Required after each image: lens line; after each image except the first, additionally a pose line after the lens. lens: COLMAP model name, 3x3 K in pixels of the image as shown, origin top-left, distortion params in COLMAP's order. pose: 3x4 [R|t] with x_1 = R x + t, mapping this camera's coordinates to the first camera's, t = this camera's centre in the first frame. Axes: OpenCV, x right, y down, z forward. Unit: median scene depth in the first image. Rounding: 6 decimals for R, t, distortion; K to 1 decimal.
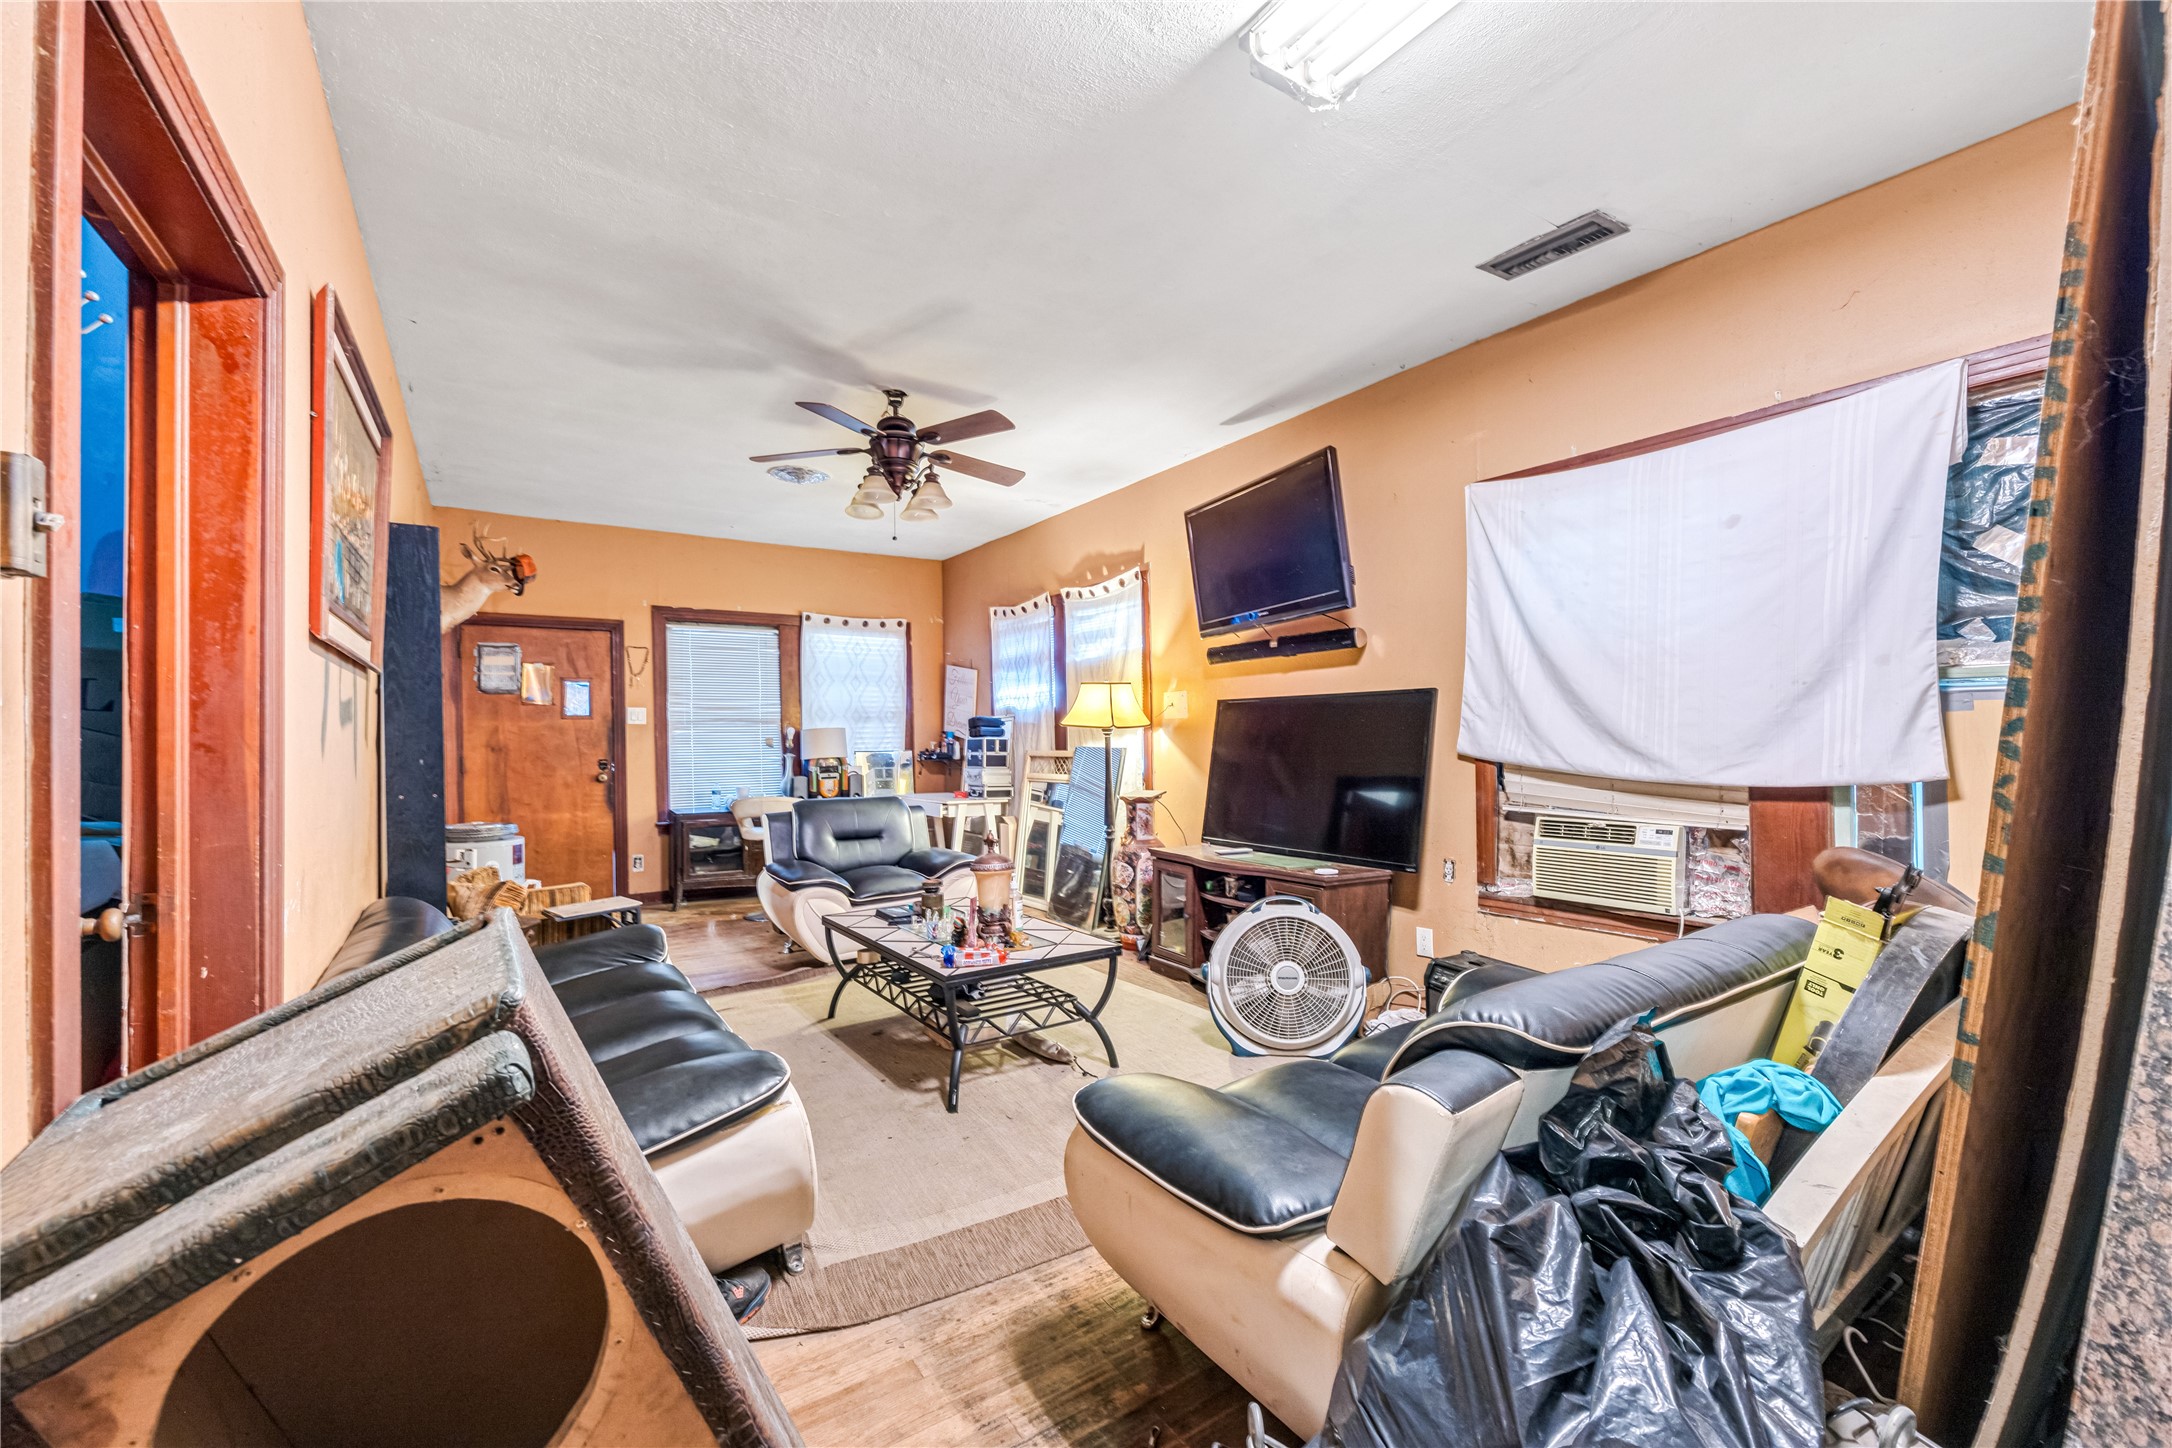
lens RADIAL K [[889.8, 0, 1078.6], [0, 889.8, 731.5], [0, 0, 1]] dist [-0.002804, 0.000408]
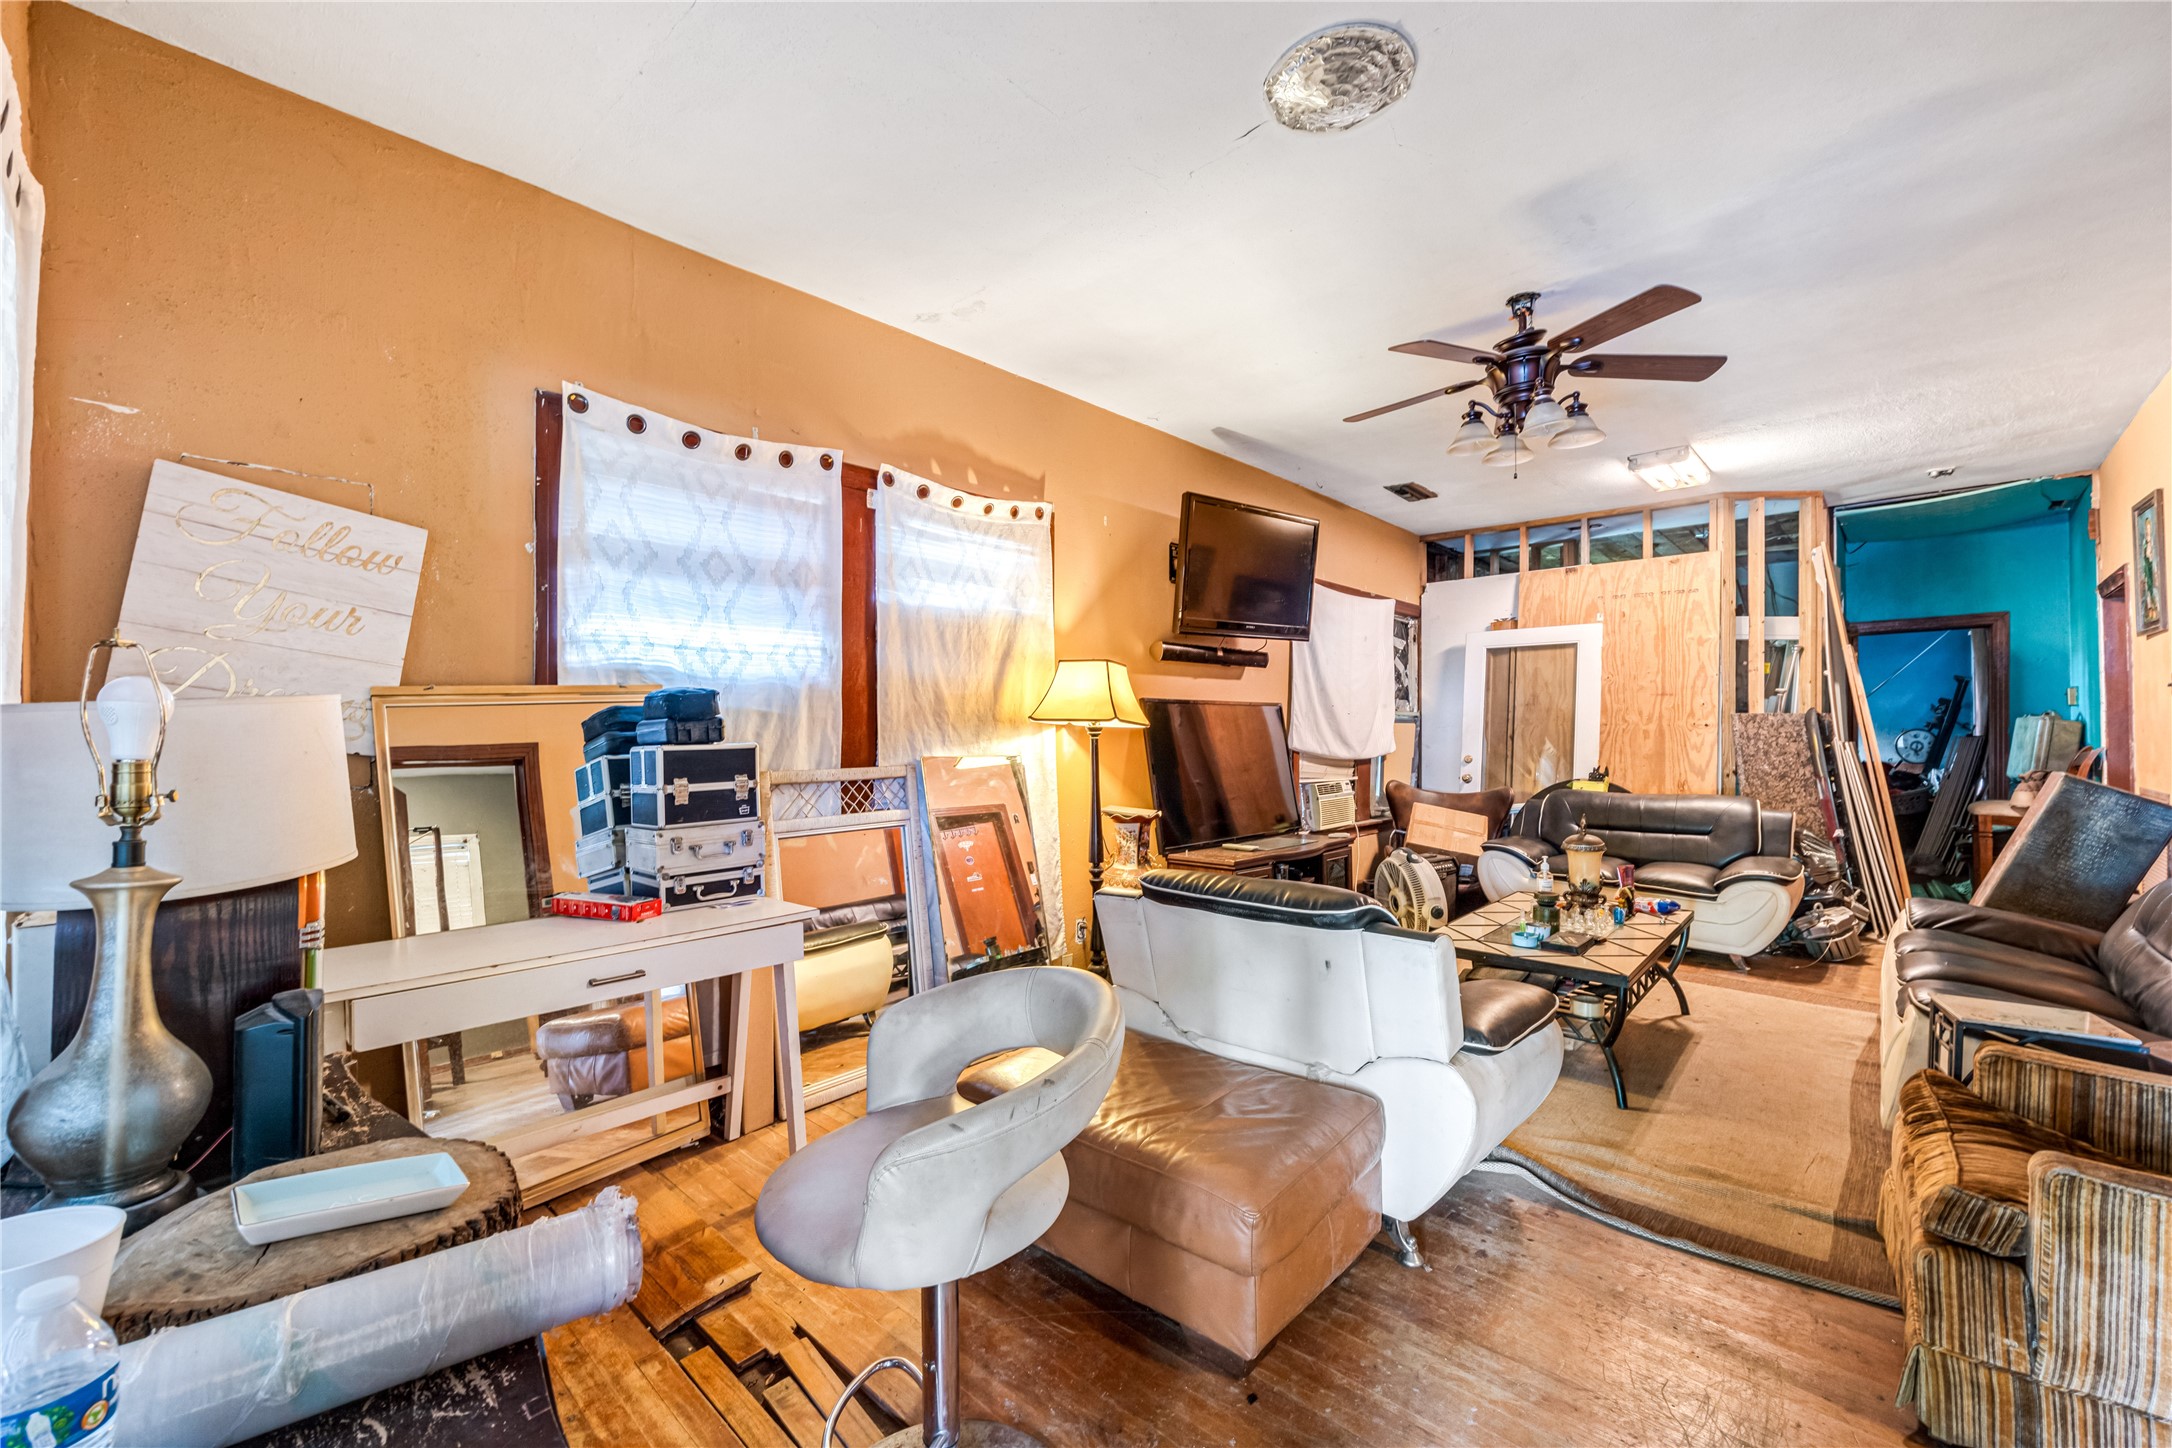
lens RADIAL K [[889.8, 0, 1077.1], [0, 889.8, 727.9], [0, 0, 1]] dist [-0.002804, 0.000408]
pose [[-0.244073, 0.005370, 0.969742, -0.588298], [-0.004236, 0.999969, -0.006604, 0.000668], [-0.969748, -0.005719, -0.244043, 1.066689]]
